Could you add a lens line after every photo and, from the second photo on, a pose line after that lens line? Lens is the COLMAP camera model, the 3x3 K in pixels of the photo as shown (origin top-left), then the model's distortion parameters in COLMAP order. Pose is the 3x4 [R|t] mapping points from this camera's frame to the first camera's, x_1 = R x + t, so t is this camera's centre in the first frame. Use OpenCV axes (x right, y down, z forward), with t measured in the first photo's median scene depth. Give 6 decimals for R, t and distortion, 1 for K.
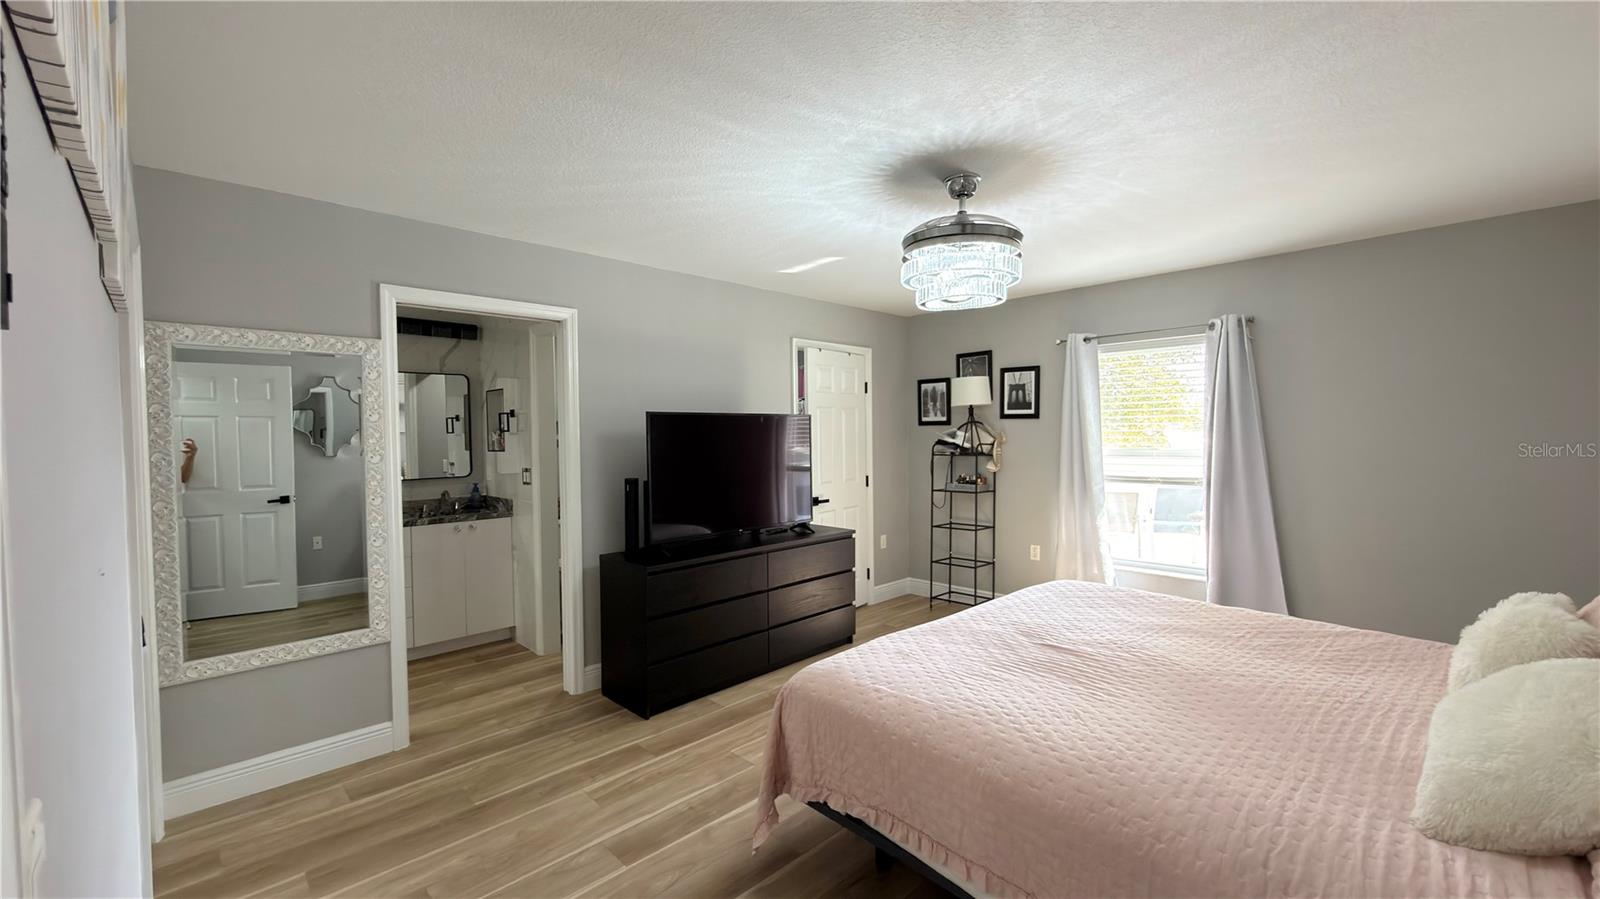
lens RADIAL K [[639.1, 0, 800.6], [0, 639.1, 452.0], [0, 0, 1]] dist [0.000757, -0.000083]
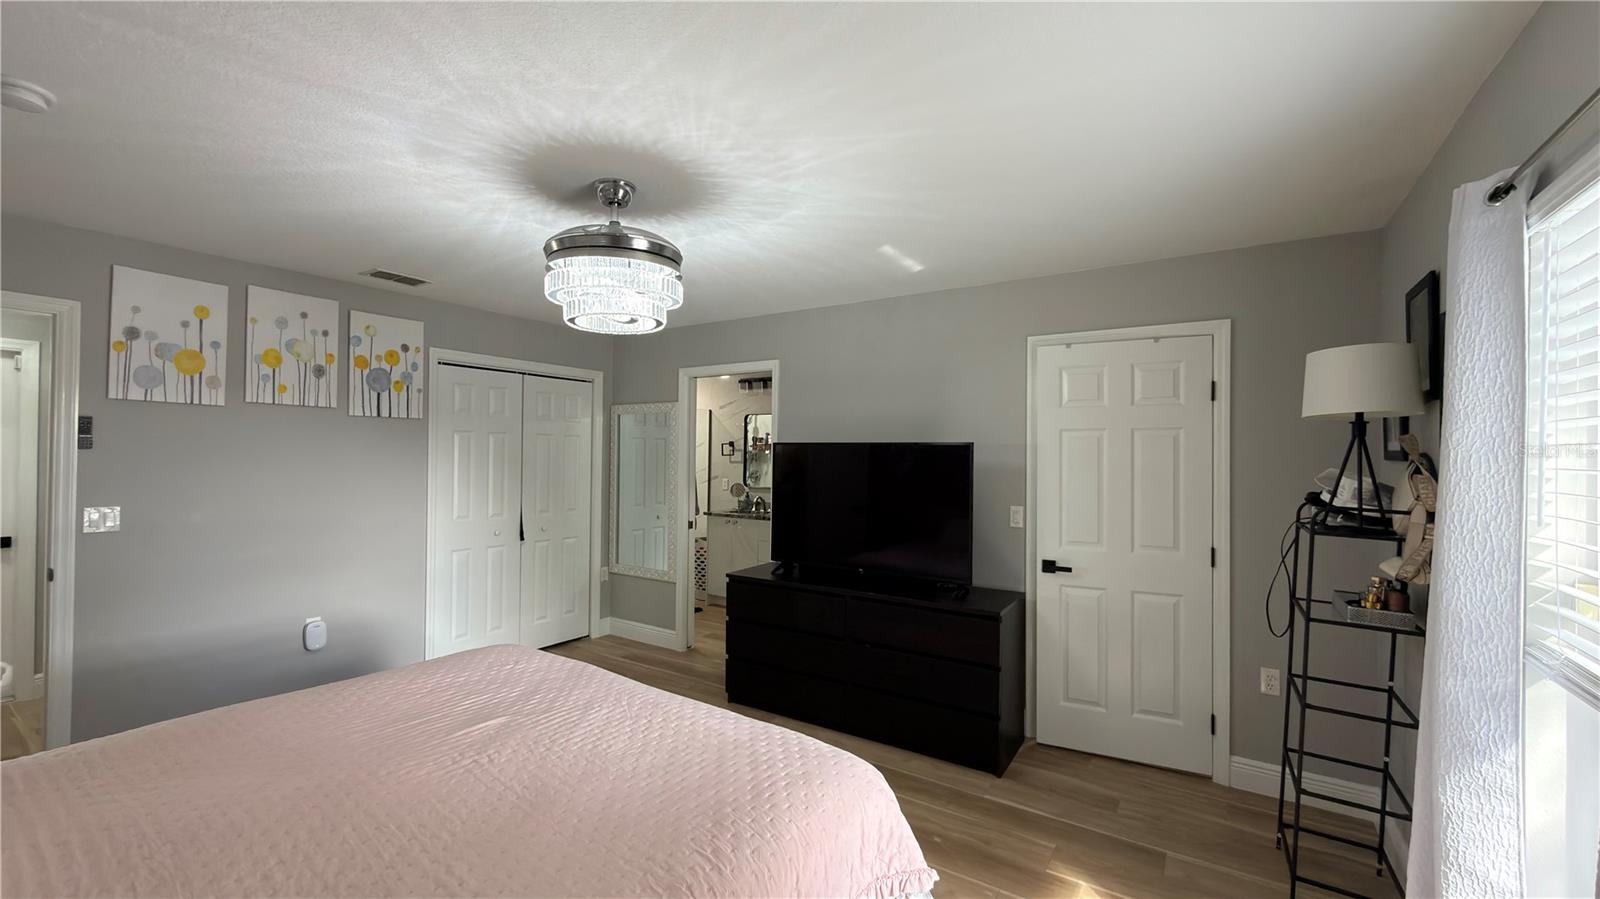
lens RADIAL K [[639.1, 0, 797.7], [0, 639.1, 450.0], [0, 0, 1]] dist [0.000757, -0.000083]
pose [[0.208072, 0.009300, -0.978069, 1.077062], [-0.041134, 0.999153, 0.000750, -0.064156], [0.977248, 0.040076, 0.208278, 0.982888]]
